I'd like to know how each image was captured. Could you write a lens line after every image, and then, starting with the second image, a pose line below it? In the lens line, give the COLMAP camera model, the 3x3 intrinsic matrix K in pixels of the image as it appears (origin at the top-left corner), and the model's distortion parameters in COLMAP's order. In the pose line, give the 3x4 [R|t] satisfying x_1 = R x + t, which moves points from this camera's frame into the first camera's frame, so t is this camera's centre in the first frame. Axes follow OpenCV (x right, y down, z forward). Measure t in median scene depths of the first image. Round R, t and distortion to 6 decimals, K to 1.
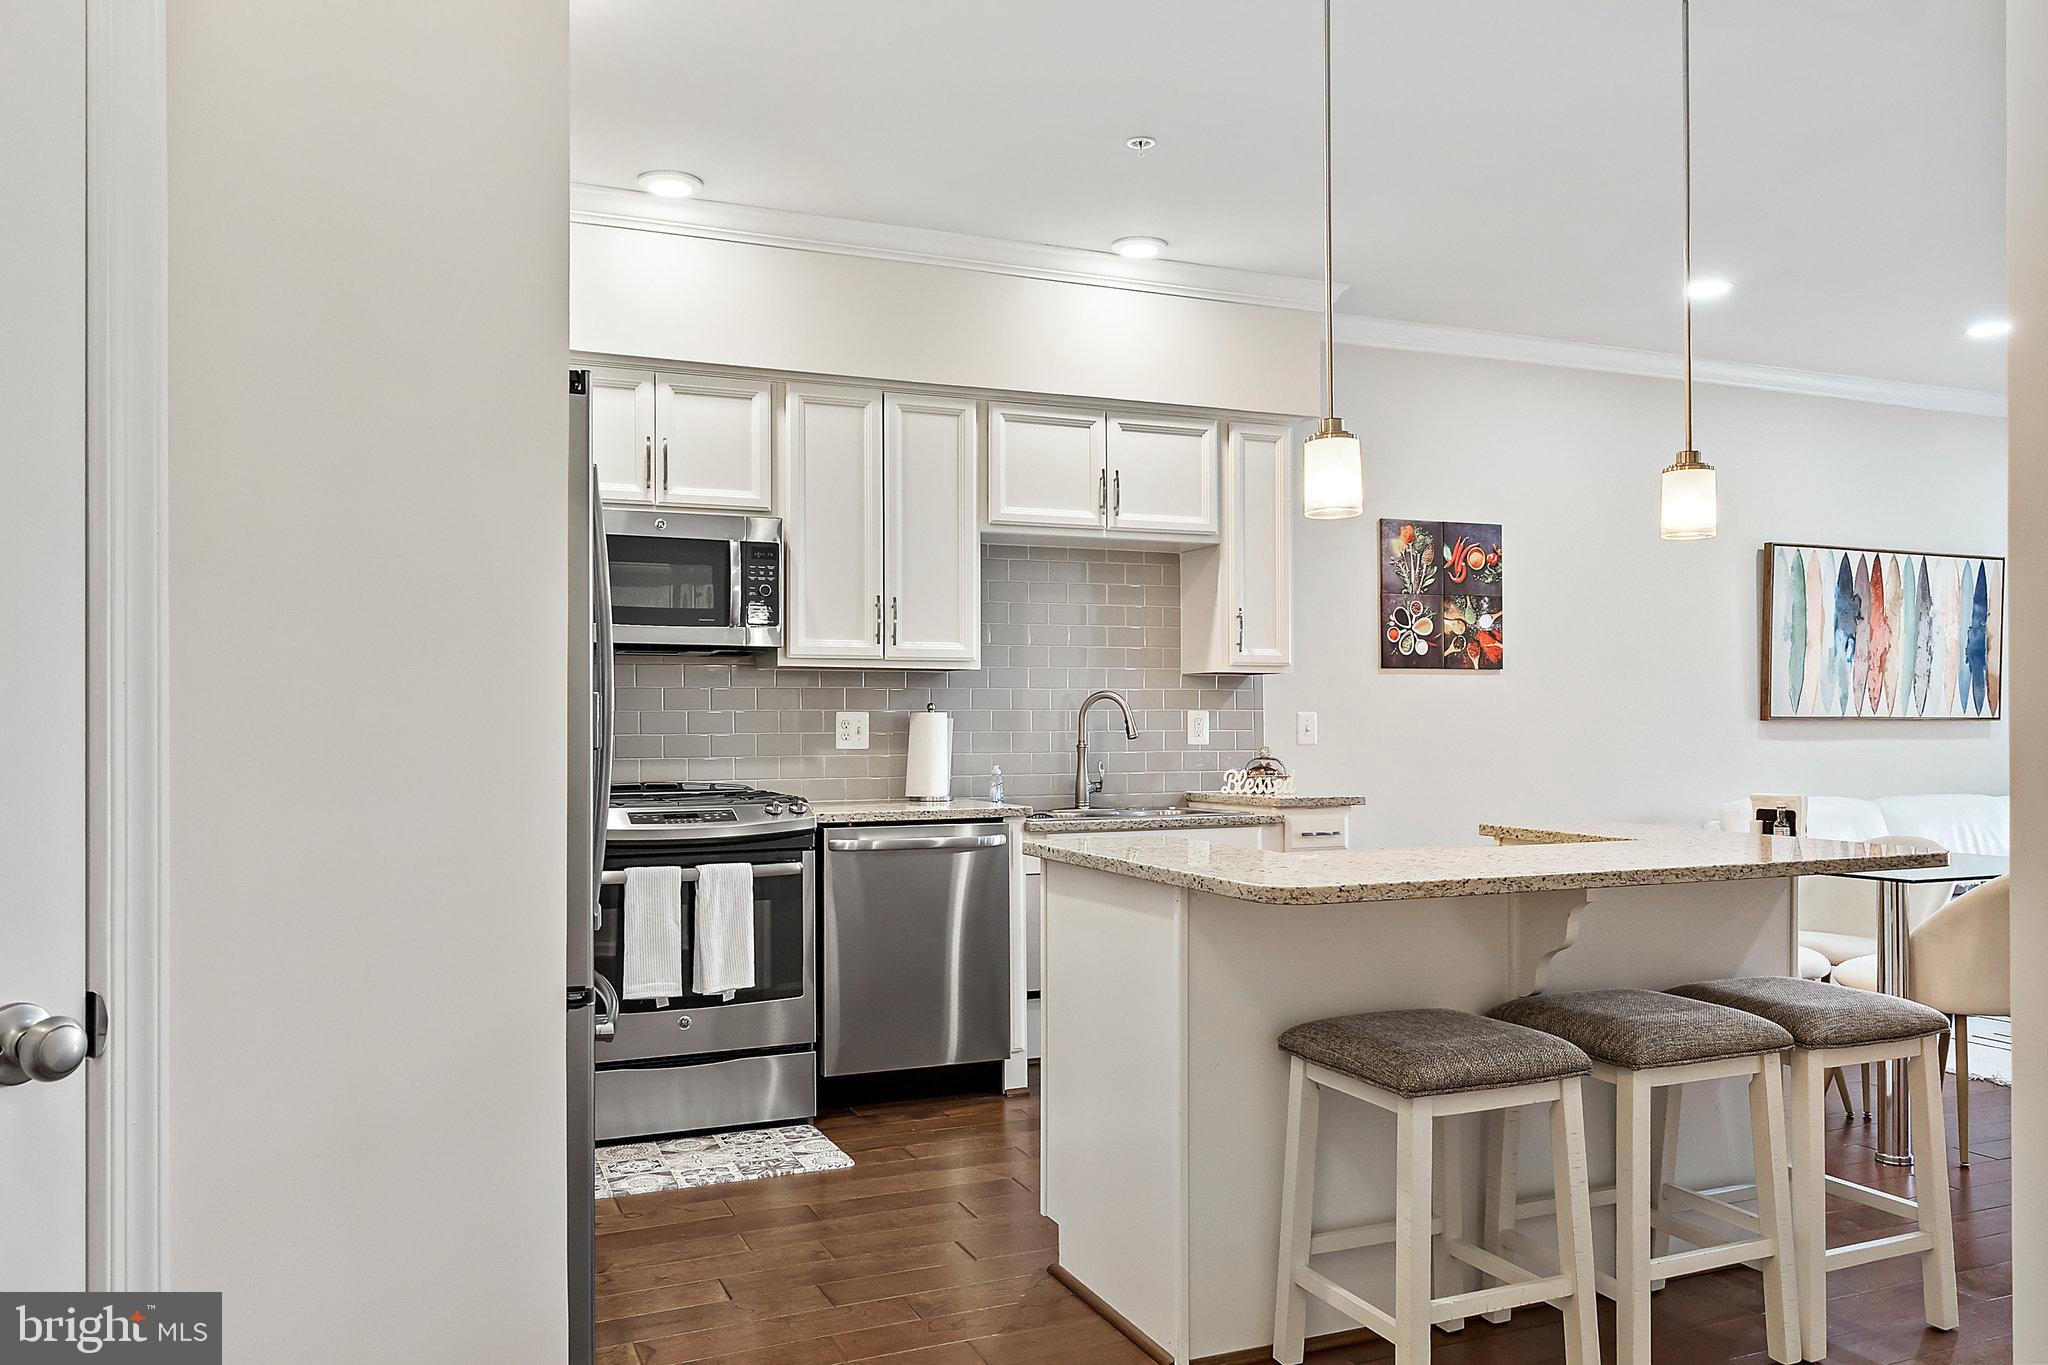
lens RADIAL K [[1514.0, 0, 1011.1], [0, 1514.0, 717.0], [0, 0, 1]] dist [0.000606, -0.000227]
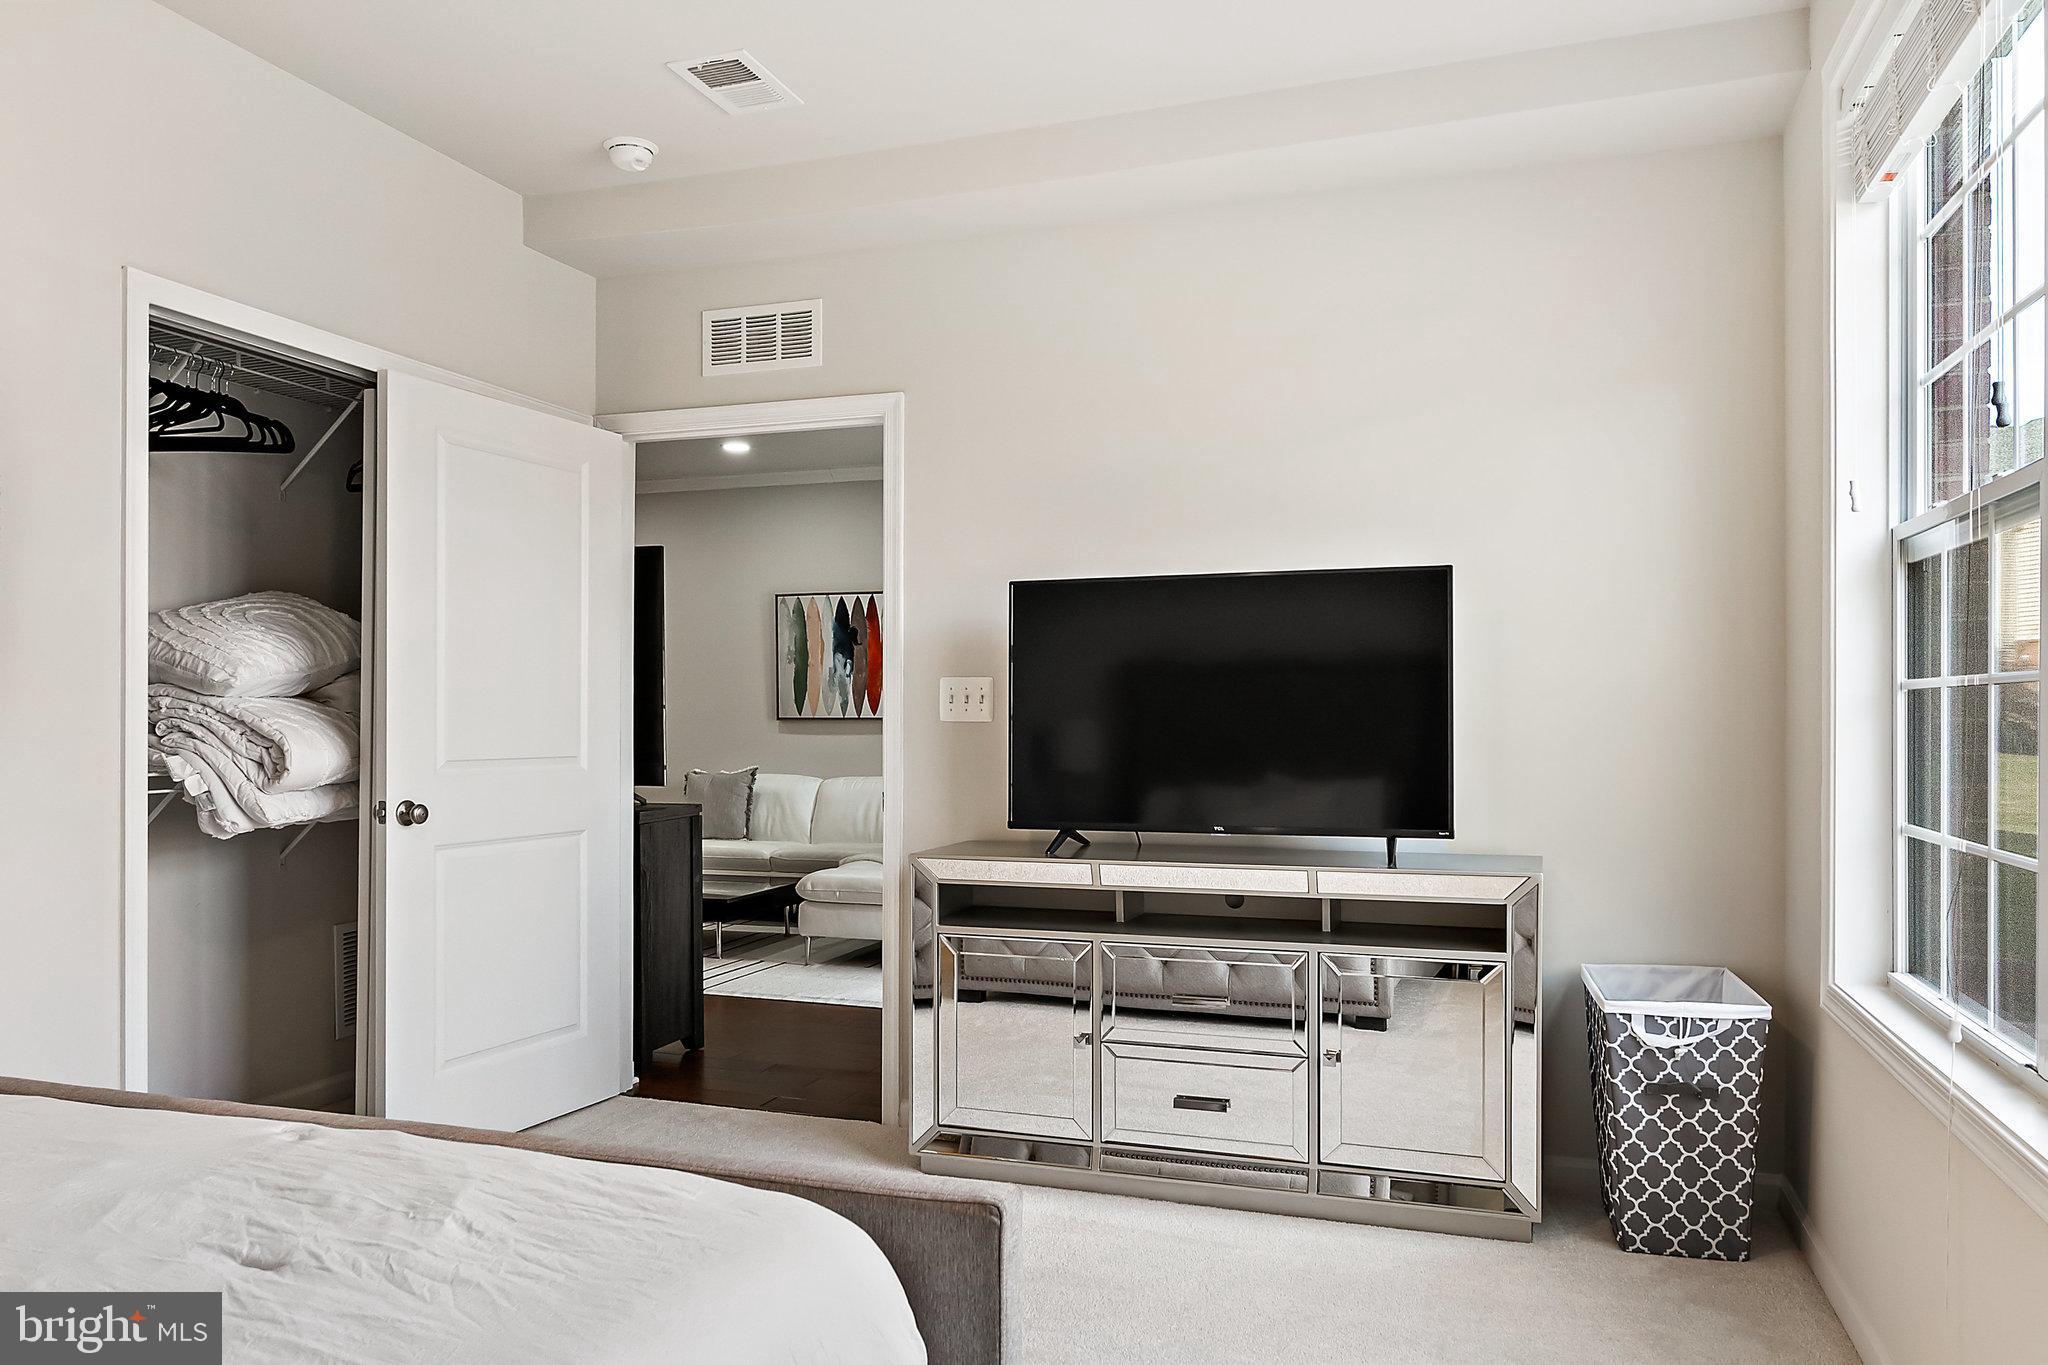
lens RADIAL K [[1461.7, 0, 1018.0], [0, 1461.7, 723.0], [0, 0, 1]] dist [-0.001040, 0.001151]
pose [[0.746113, -0.000886, -0.665819, 1.872960], [0.001994, 0.999998, 0.000903, 0.004540], [0.665816, -0.002002, 0.746113, 0.159834]]
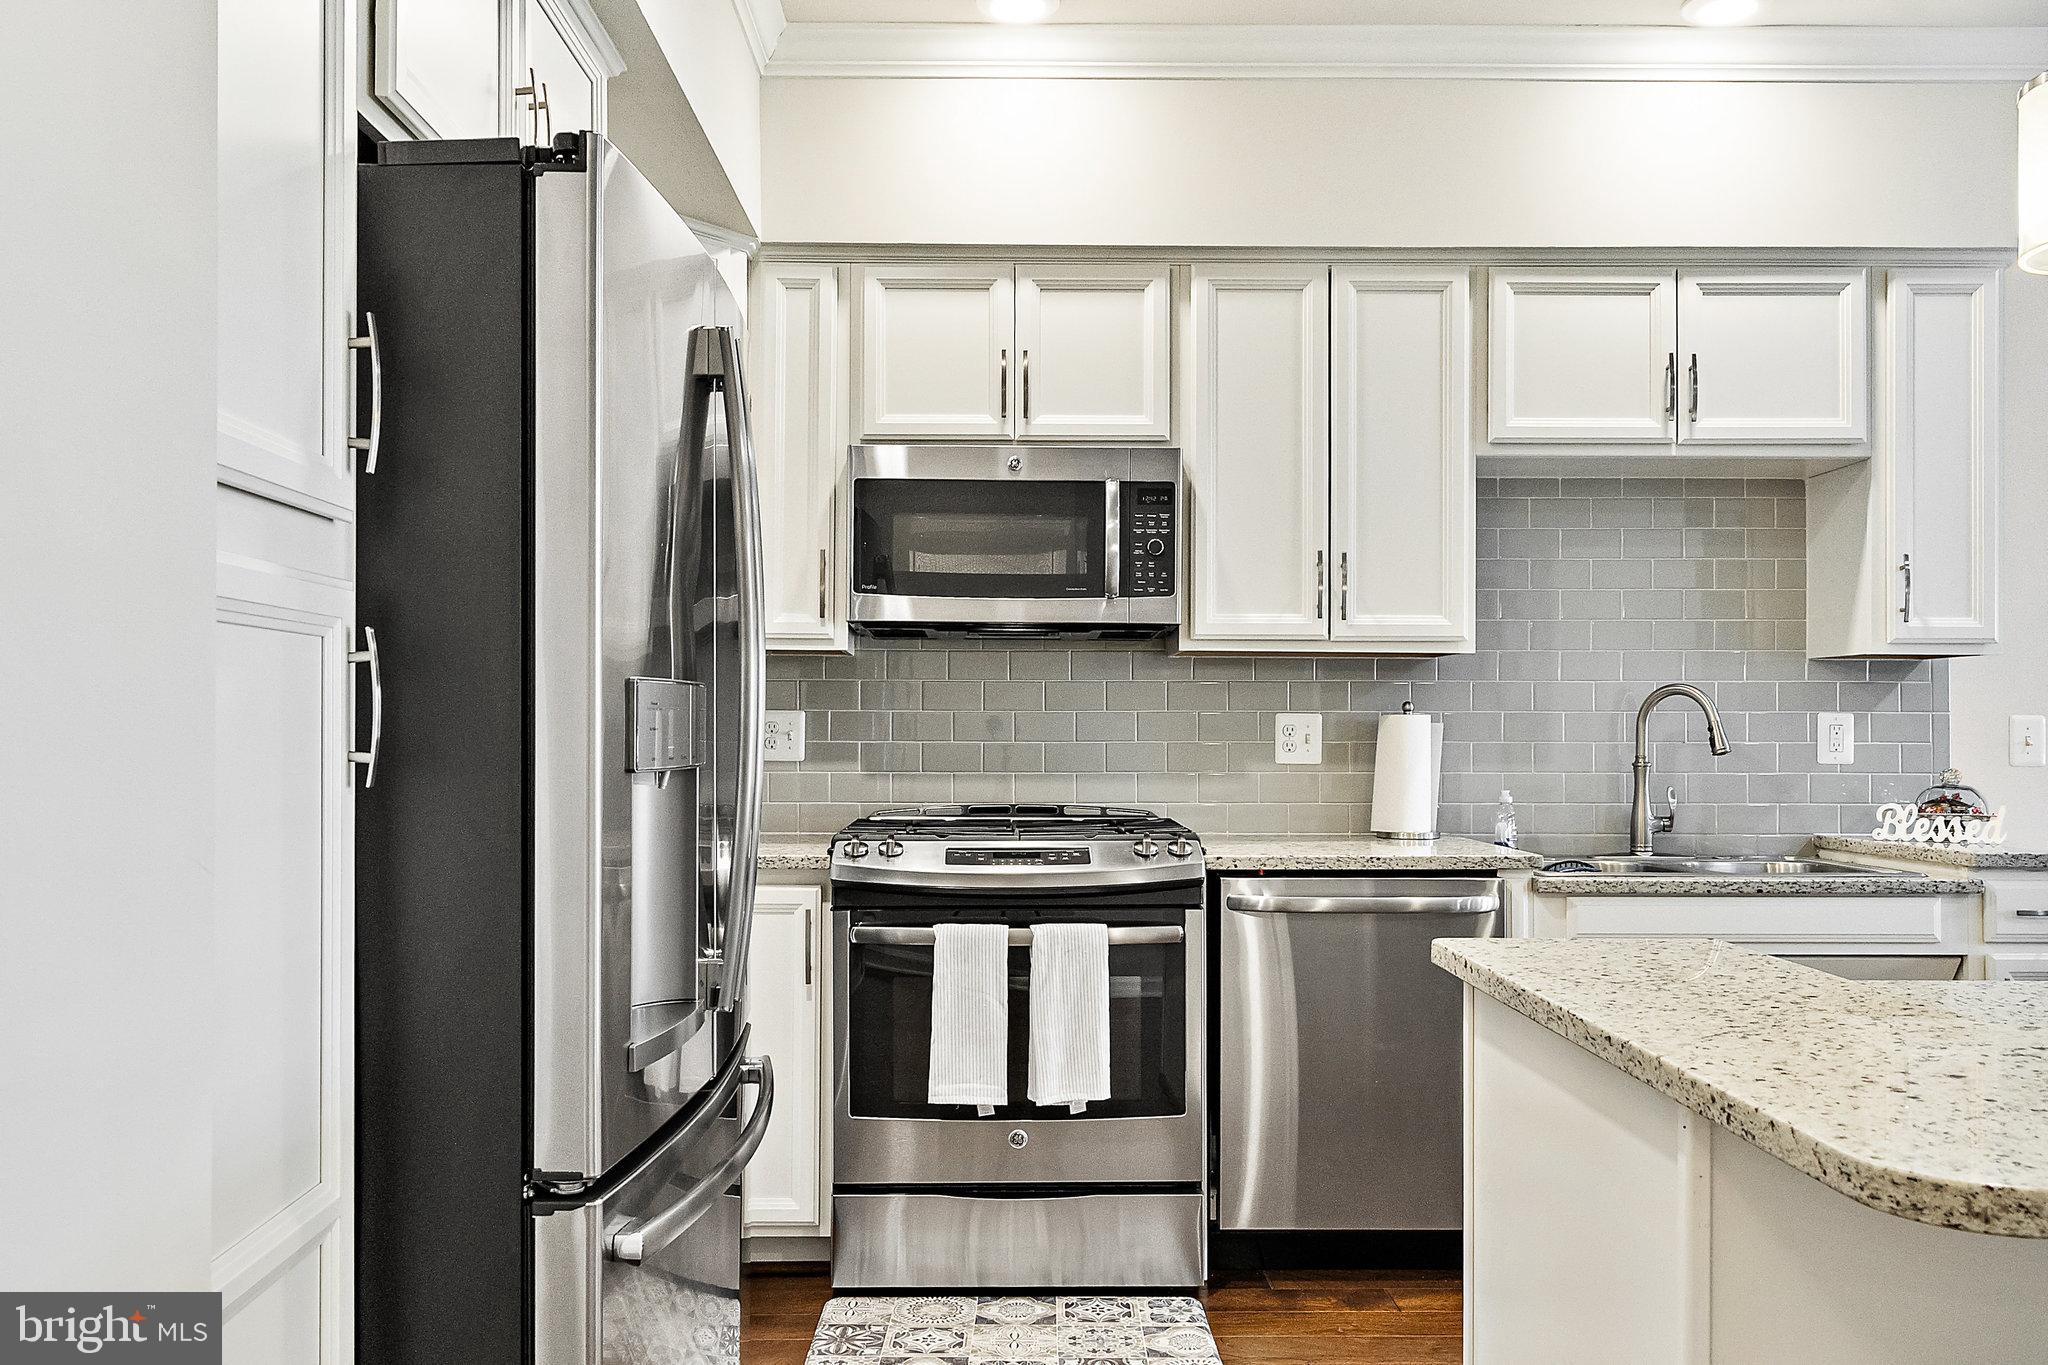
lens RADIAL K [[1524.1, 0, 1015.6], [0, 1524.1, 718.3], [0, 0, 1]] dist [0.002171, 0.000541]
pose [[0.923427, 0.003352, -0.383759, 0.047556], [-0.003838, 0.999993, -0.000501, -0.000149], [0.383754, 0.001936, 0.923433, 0.238362]]
